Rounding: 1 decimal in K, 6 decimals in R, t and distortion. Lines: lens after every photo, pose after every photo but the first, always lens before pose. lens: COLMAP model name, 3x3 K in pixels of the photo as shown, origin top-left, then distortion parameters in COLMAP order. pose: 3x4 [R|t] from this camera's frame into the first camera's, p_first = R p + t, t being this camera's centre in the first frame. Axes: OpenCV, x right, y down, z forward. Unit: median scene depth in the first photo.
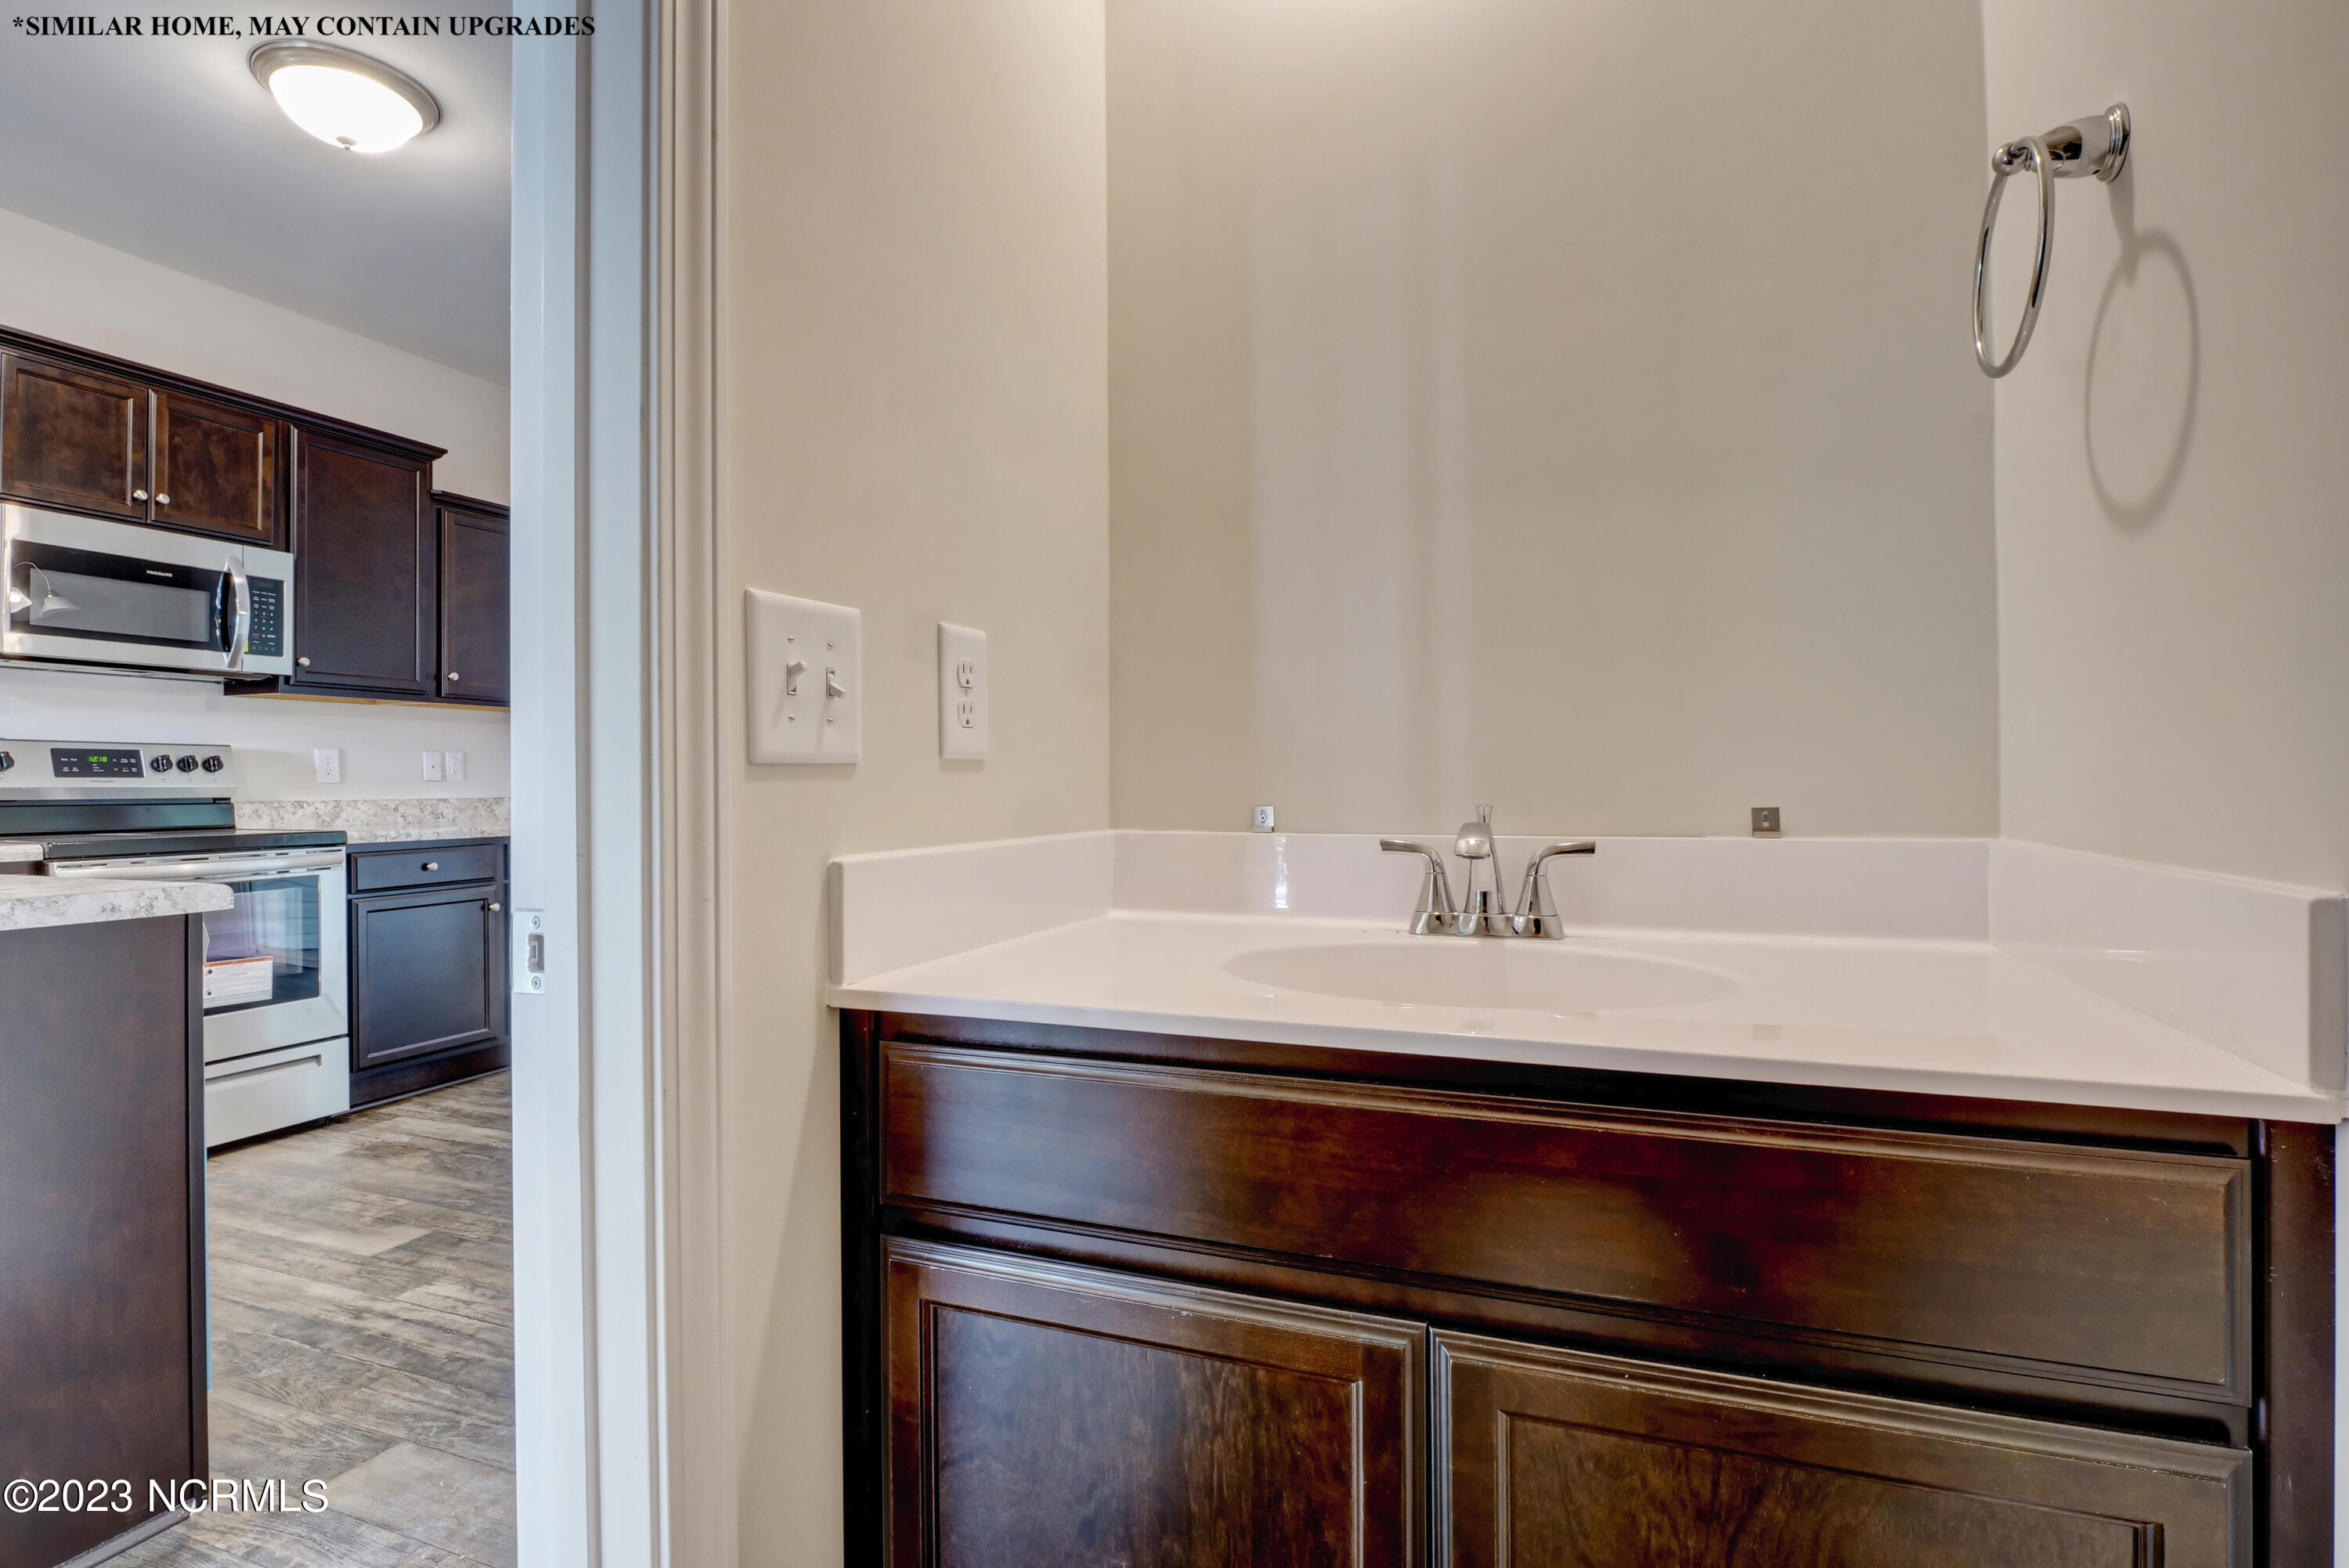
lens RADIAL K [[1133.4, 0, 1173.7], [0, 1133.4, 774.0], [0, 0, 1]] dist [-0.015861, -0.001280]
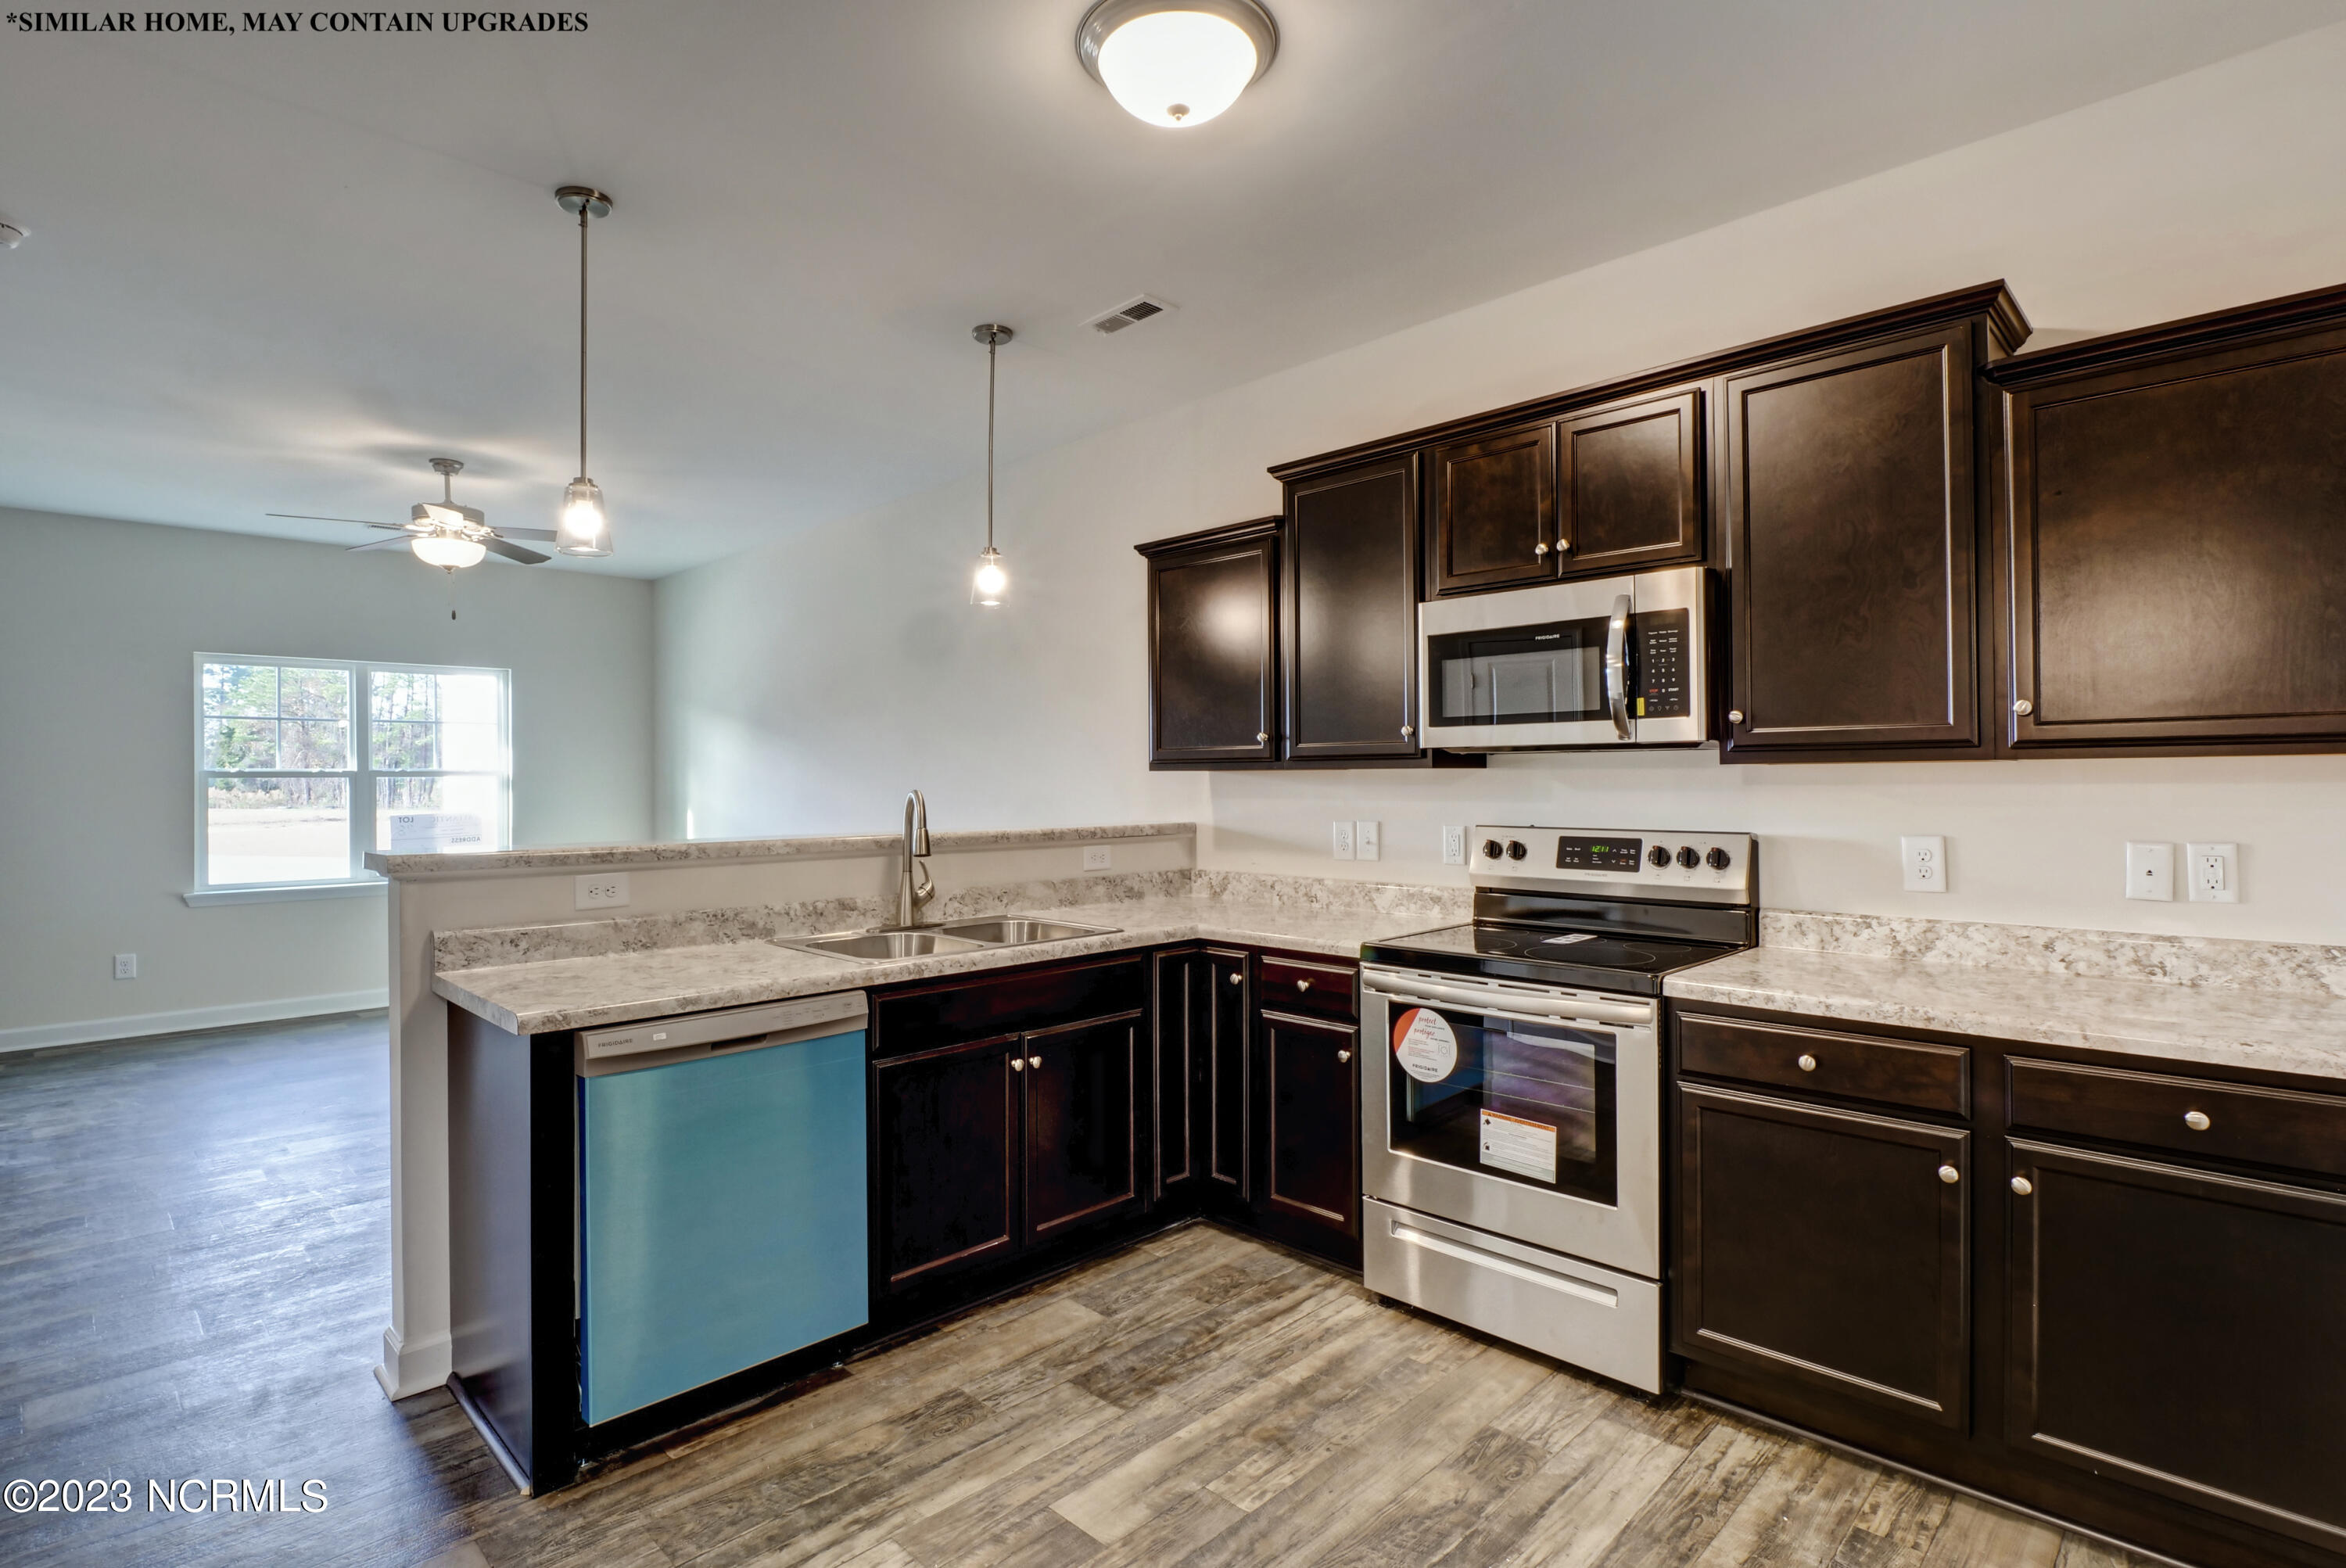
lens RADIAL K [[1132.1, 0, 1147.6], [0, 1132.1, 775.5], [0, 0, 1]] dist [-0.015861, -0.001280]
pose [[-0.413722, 0.002382, -0.910400, -0.001067], [0.014118, 0.999893, -0.003800, -0.070216], [0.910294, -0.014425, -0.413712, 1.002220]]
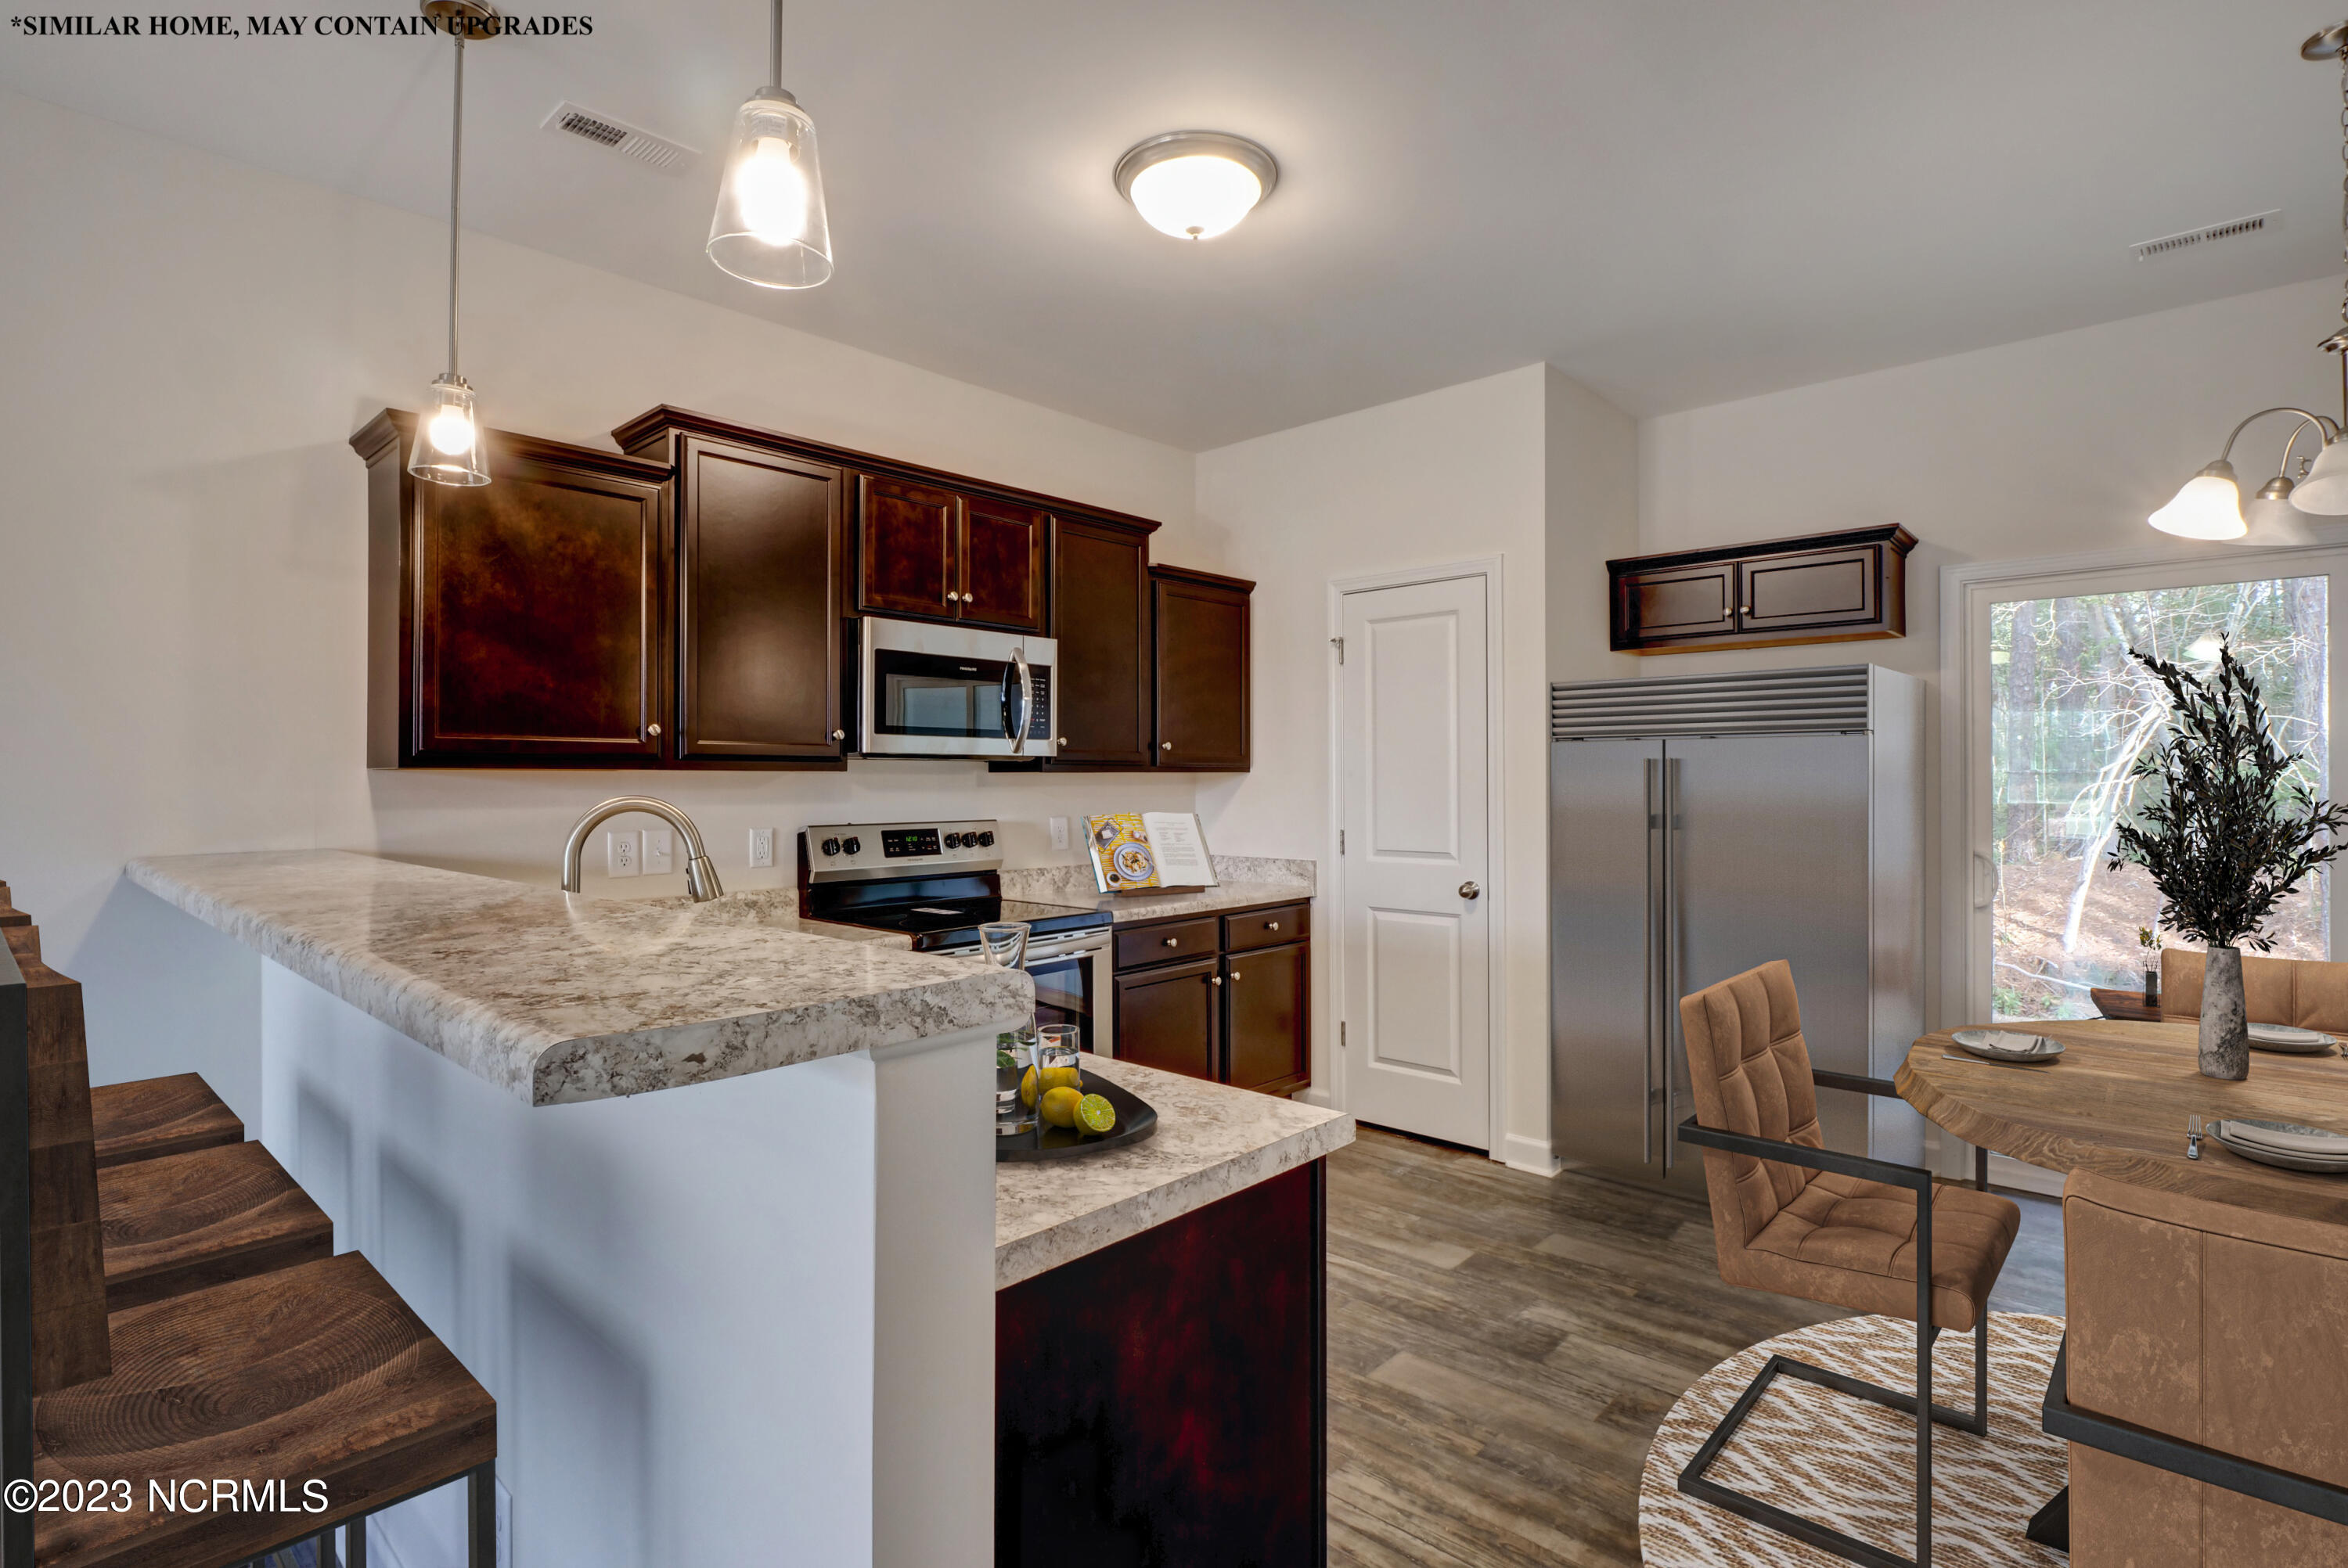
lens RADIAL K [[1132.8, 0, 1156.1], [0, 1132.8, 772.9], [0, 0, 1]] dist [-0.015861, -0.001280]
pose [[0.923553, 0.000101, -0.383472, -0.305634], [0.001185, 0.999994, 0.003117, -0.077785], [0.383470, -0.003333, 0.923547, 0.066485]]
